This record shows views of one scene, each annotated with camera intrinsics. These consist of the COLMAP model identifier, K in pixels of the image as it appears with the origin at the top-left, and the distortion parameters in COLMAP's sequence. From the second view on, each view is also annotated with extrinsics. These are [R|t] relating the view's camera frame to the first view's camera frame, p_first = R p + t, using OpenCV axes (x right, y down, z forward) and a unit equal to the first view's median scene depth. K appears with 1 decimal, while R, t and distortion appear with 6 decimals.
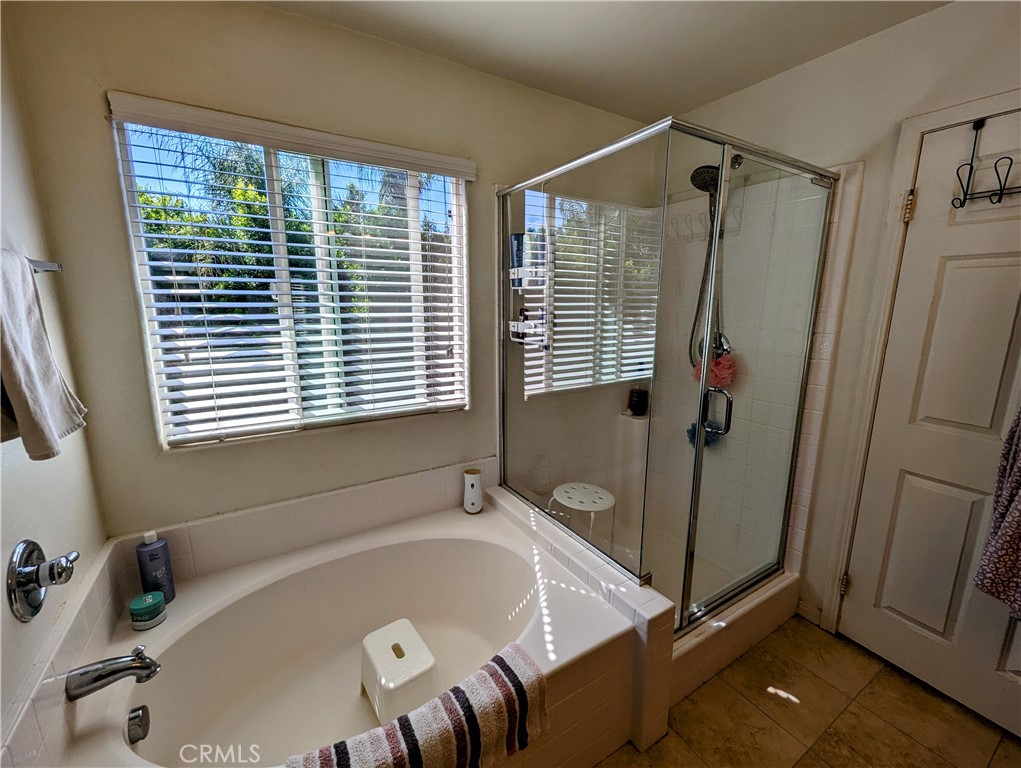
lens RADIAL K [[425.1, 0, 508.6], [0, 425.1, 383.5], [0, 0, 1]] dist [0.002958, 0.000061]
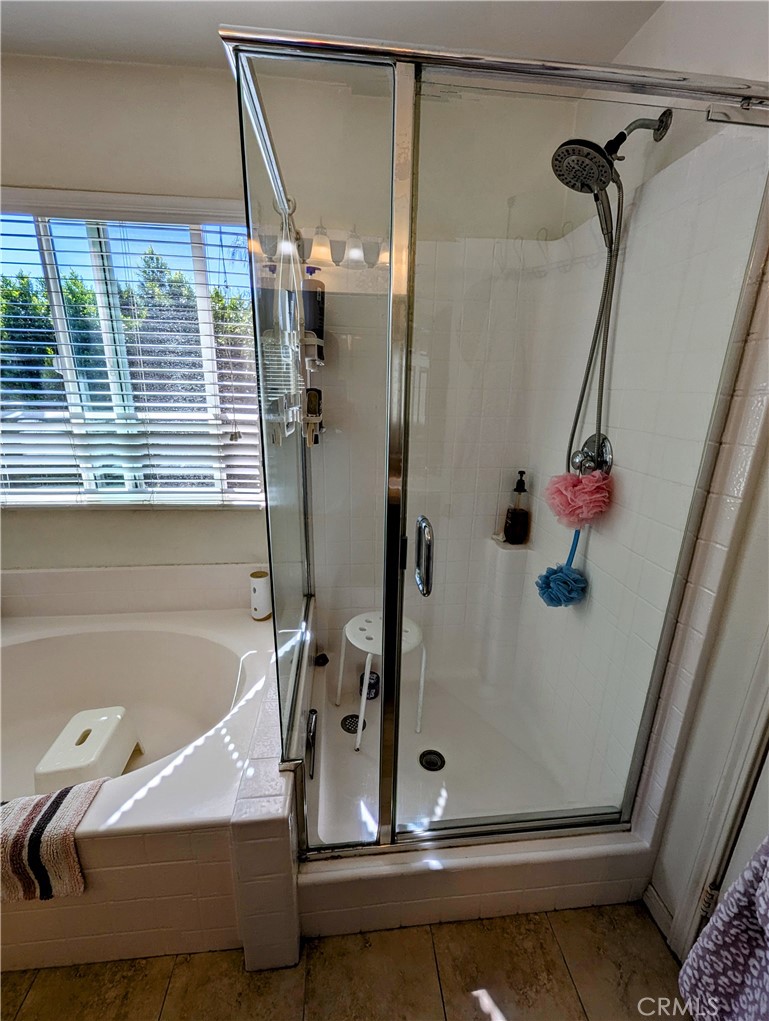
lens RADIAL K [[425.1, 0, 383.0], [0, 425.1, 513.3], [0, 0, 1]] dist [0.002958, 0.000061]
pose [[0.899506, 0.135049, -0.415513, 0.543642], [-0.095303, 0.988777, 0.115056, -0.052879], [0.426388, -0.063894, 0.902281, 0.332102]]
